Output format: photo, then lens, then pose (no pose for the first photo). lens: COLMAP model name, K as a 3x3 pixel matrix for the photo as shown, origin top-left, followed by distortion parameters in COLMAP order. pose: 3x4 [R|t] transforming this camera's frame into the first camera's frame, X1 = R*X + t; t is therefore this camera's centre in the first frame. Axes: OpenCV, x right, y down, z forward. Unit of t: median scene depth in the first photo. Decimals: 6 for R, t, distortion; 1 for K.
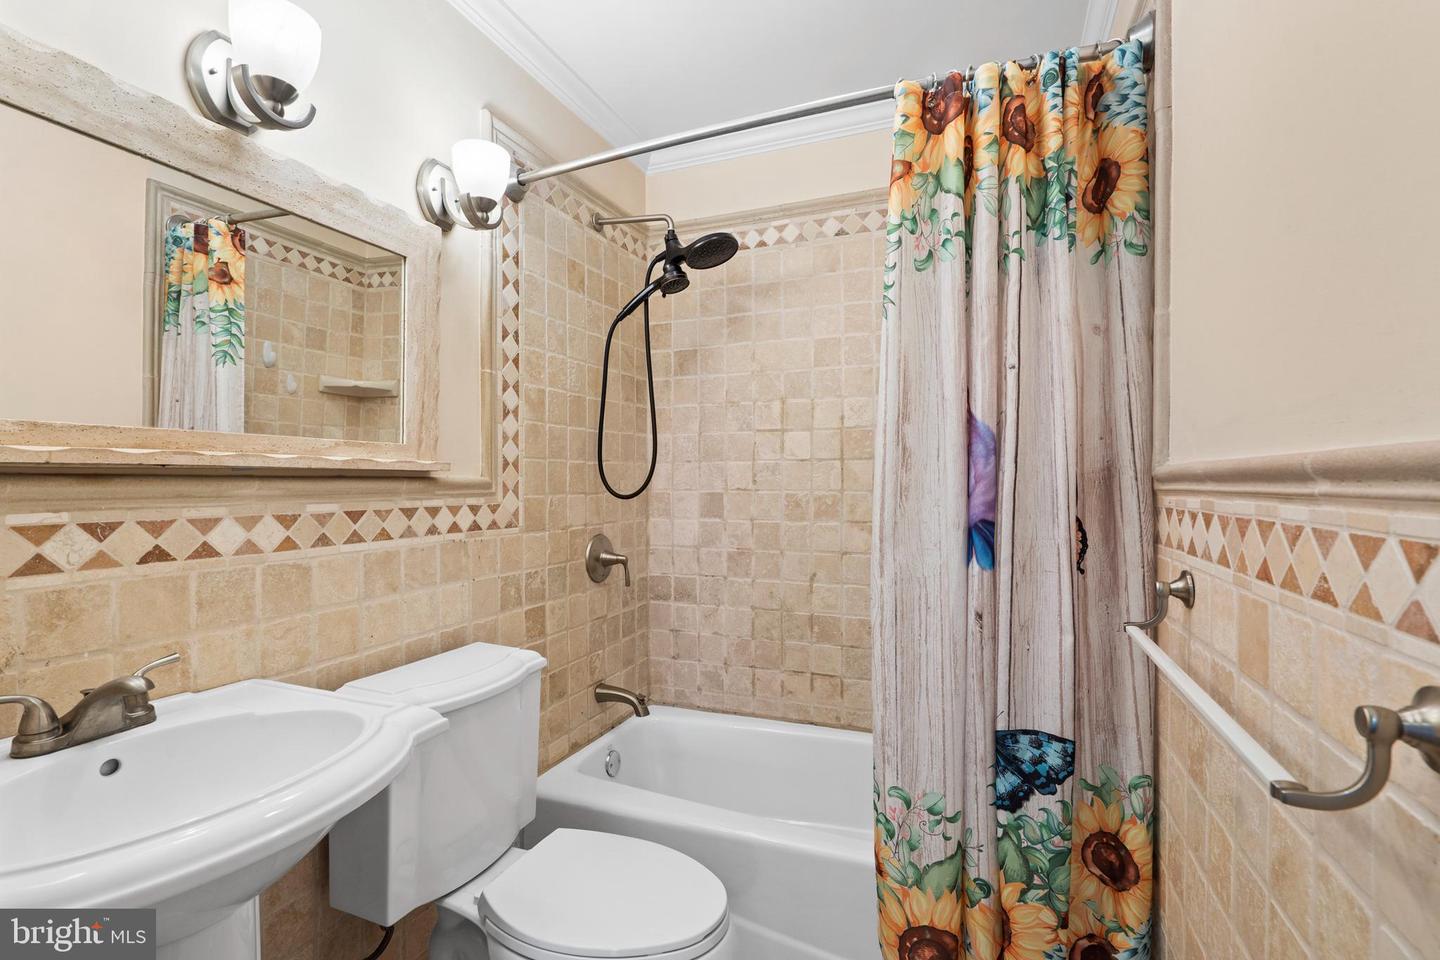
lens RADIAL K [[659.2, 0, 719.4], [0, 659.2, 479.8], [0, 0, 1]] dist [-0.006987, 0.004344]
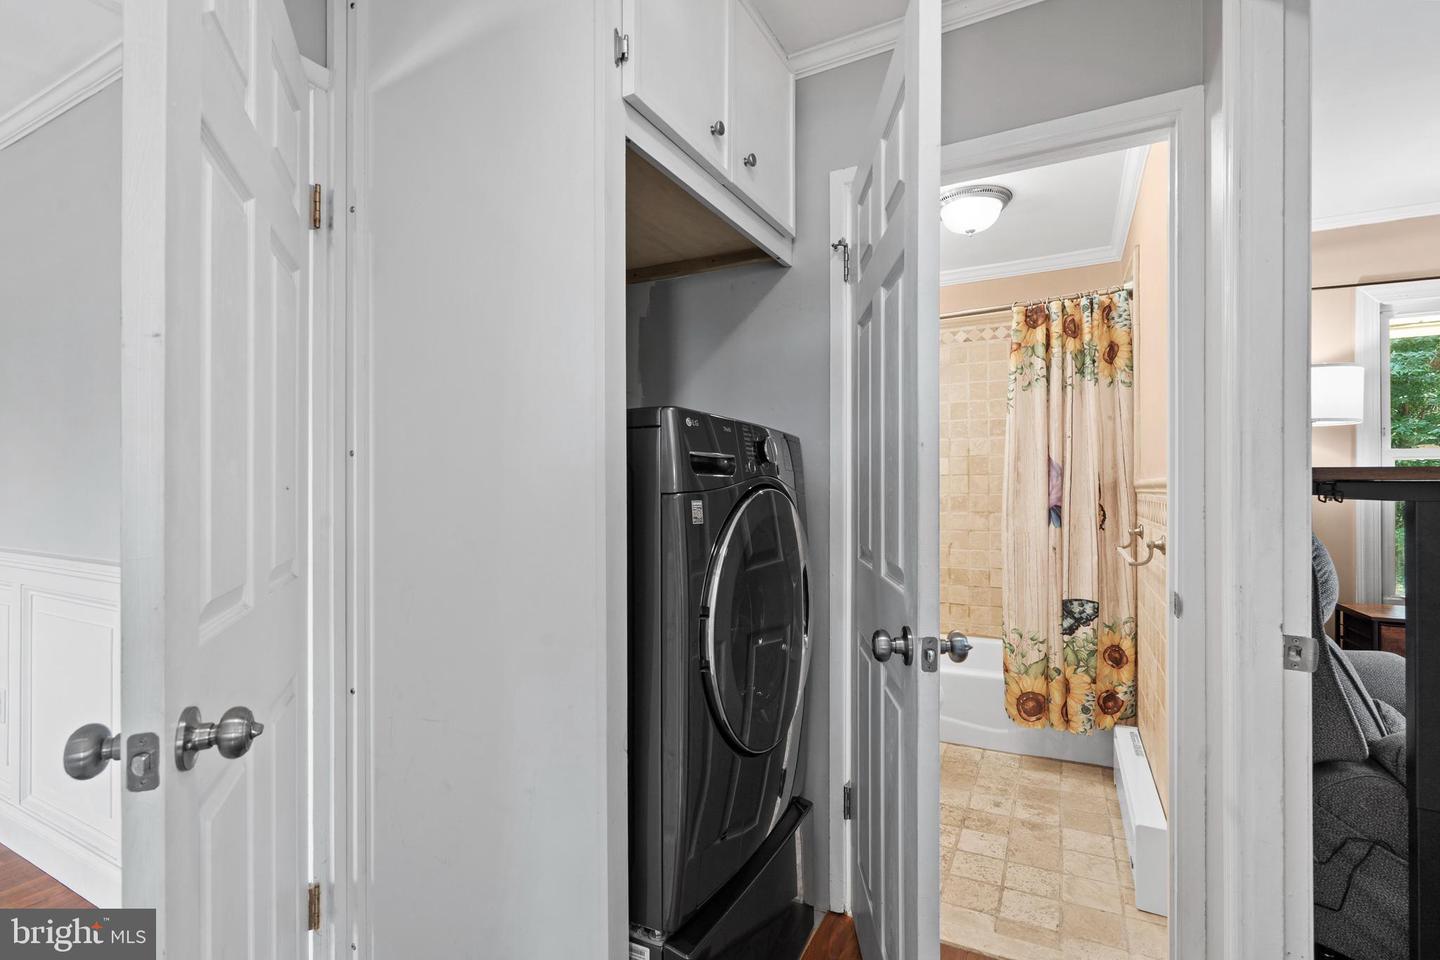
lens RADIAL K [[659.2, 0, 721.6], [0, 659.2, 479.1], [0, 0, 1]] dist [-0.006987, 0.004344]
pose [[0.995805, -0.003022, -0.091454, -0.519222], [0.002060, 0.999942, -0.010618, -0.006327], [0.091481, 0.010385, 0.995753, -1.316000]]
